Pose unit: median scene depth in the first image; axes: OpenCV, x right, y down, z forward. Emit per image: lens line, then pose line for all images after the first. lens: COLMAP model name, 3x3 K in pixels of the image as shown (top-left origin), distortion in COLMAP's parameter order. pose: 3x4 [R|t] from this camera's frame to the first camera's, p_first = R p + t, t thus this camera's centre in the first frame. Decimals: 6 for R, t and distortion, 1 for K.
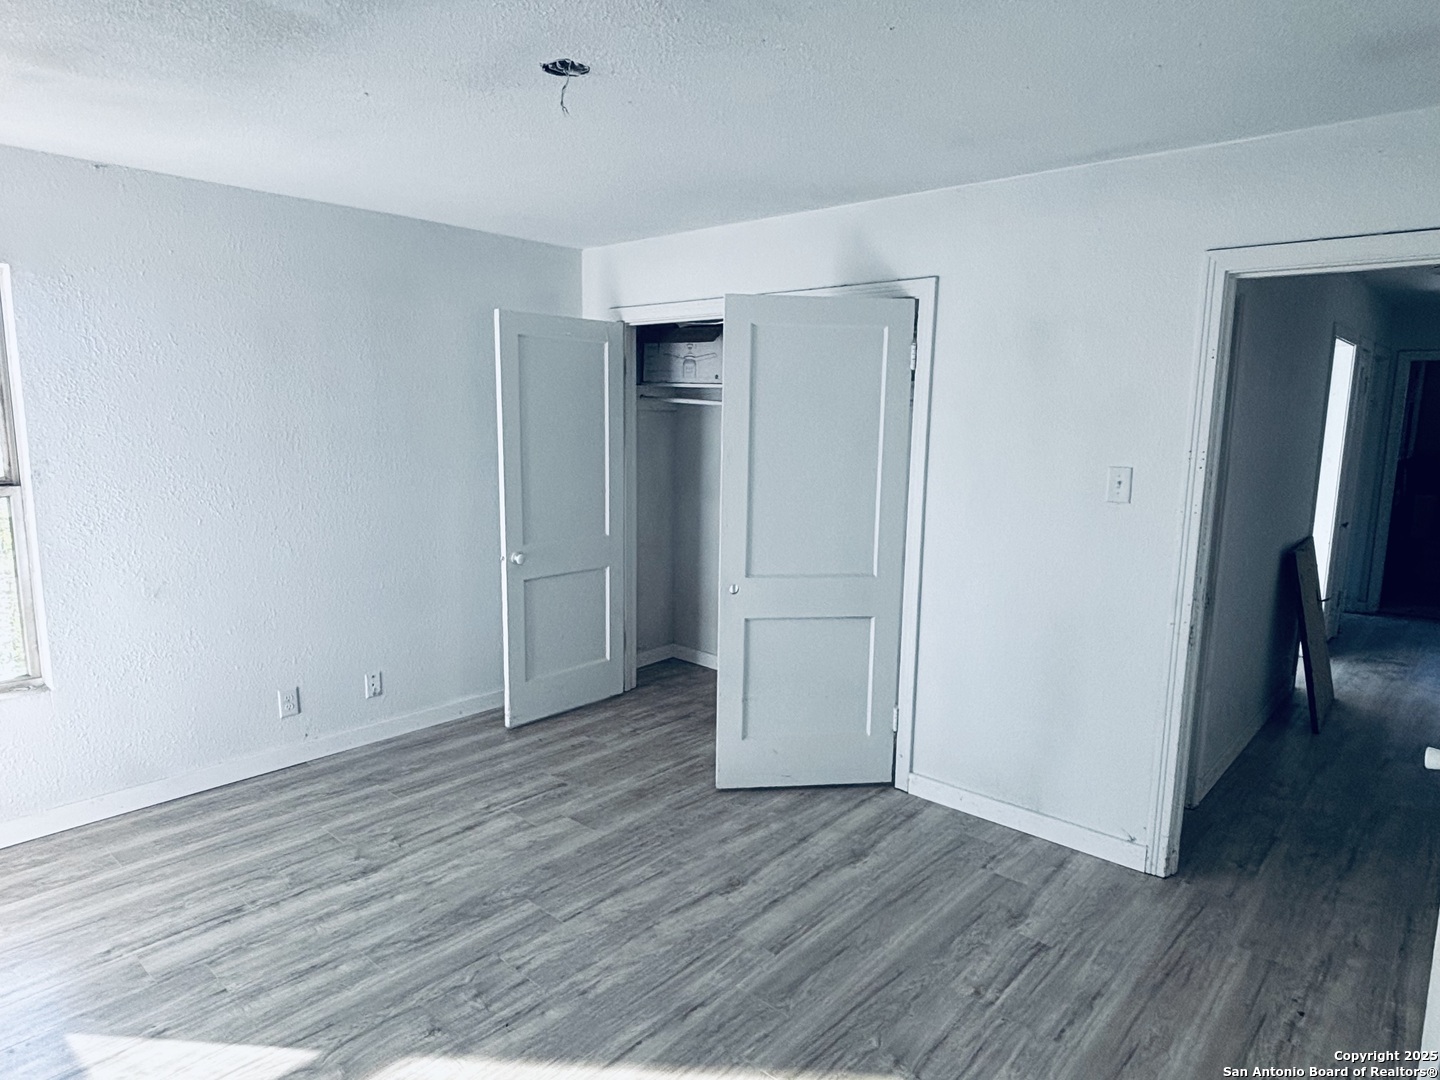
lens RADIAL K [[885.1, 0, 707.6], [0, 885.1, 539.5], [0, 0, 1]] dist [0.026072, -0.030243]
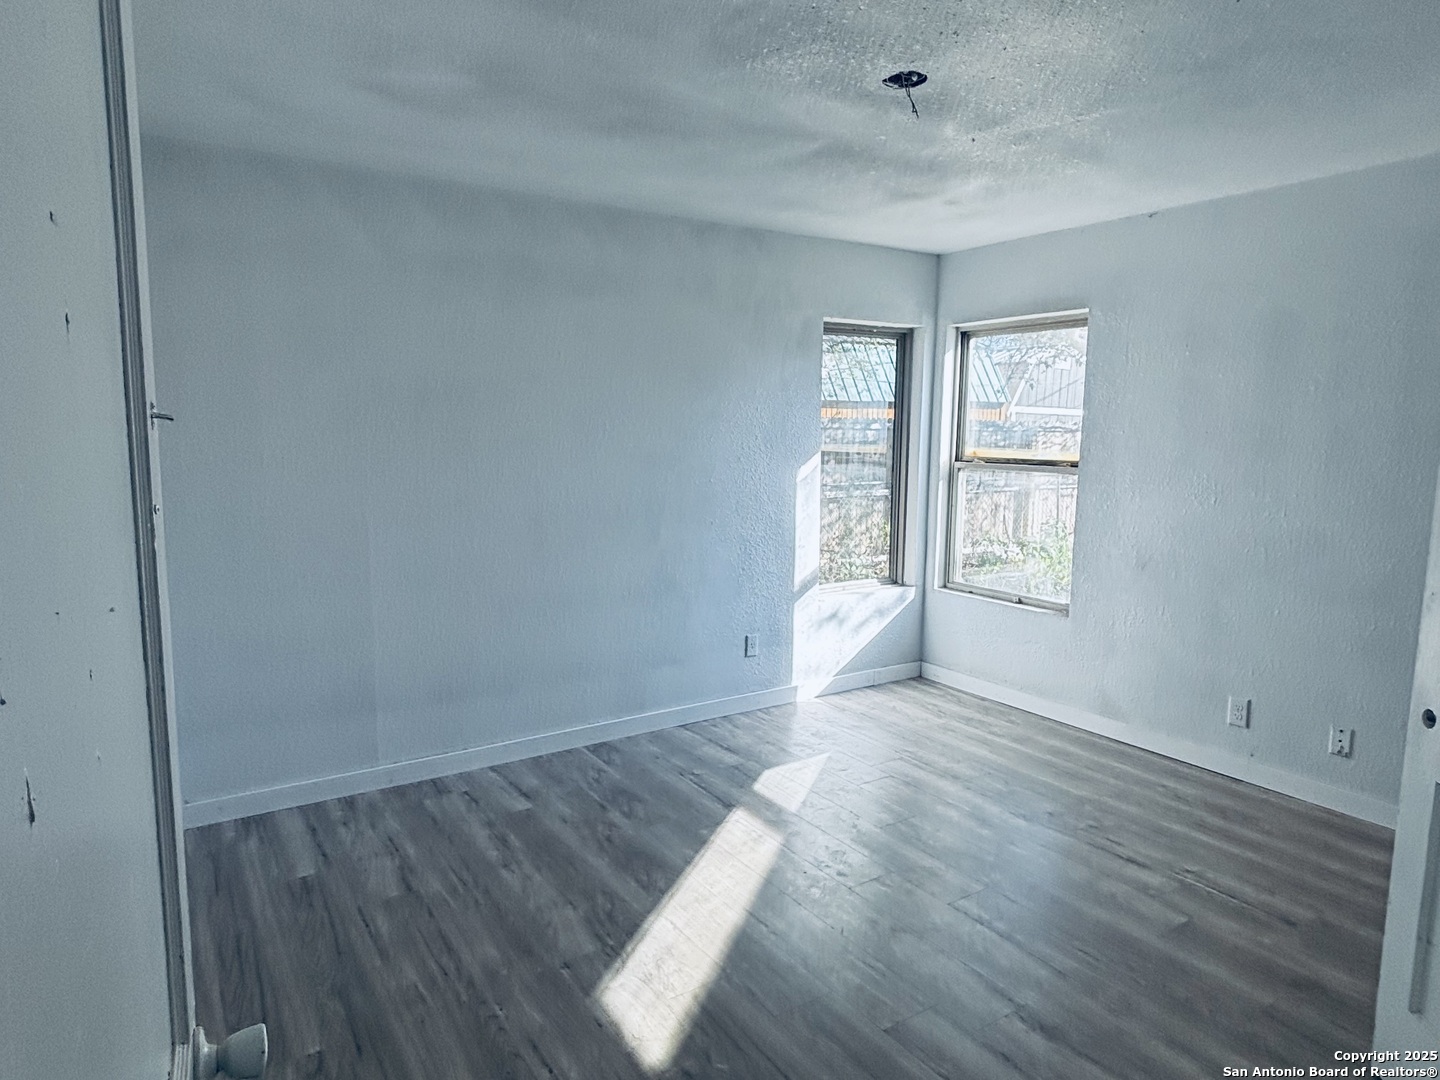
lens RADIAL K [[885.1, 0, 708.0], [0, 885.1, 541.9], [0, 0, 1]] dist [0.026072, -0.030243]
pose [[-0.258024, 0.110142, -0.959840, 0.659117], [-0.155208, 0.975851, 0.153703, -0.063473], [0.953590, 0.188633, -0.234698, 0.719178]]
